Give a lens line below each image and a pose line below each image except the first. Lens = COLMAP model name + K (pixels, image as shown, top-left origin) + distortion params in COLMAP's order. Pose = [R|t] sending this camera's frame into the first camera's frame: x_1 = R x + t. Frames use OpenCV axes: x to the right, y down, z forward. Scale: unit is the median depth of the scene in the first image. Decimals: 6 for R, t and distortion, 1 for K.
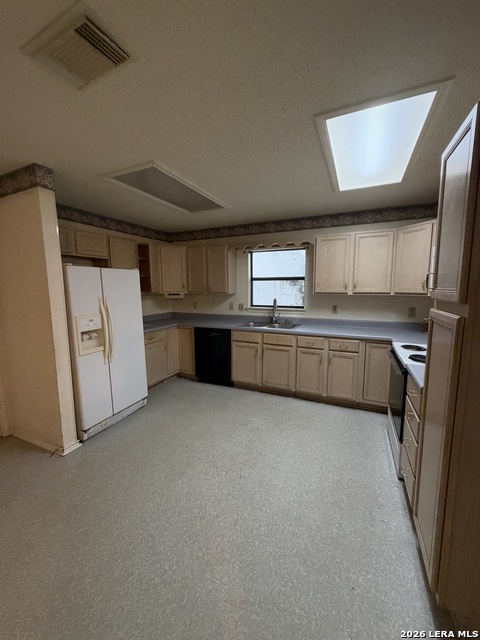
lens RADIAL K [[254.2, 0, 240.4], [0, 254.2, 319.3], [0, 0, 1]] dist [-0.000222, -0.000322]
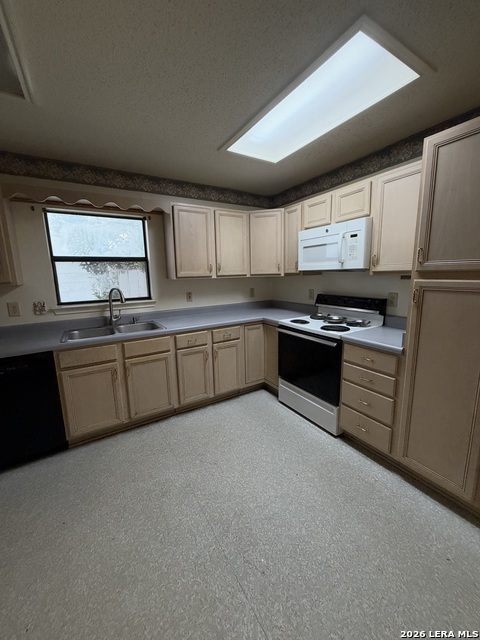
lens RADIAL K [[254.2, 0, 239.8], [0, 254.2, 318.0], [0, 0, 1]] dist [-0.000222, -0.000322]
pose [[0.562674, -0.153953, 0.812217, -0.257025], [0.127445, 0.986915, 0.098777, -0.032878], [-0.816796, 0.047933, 0.574932, 0.392078]]
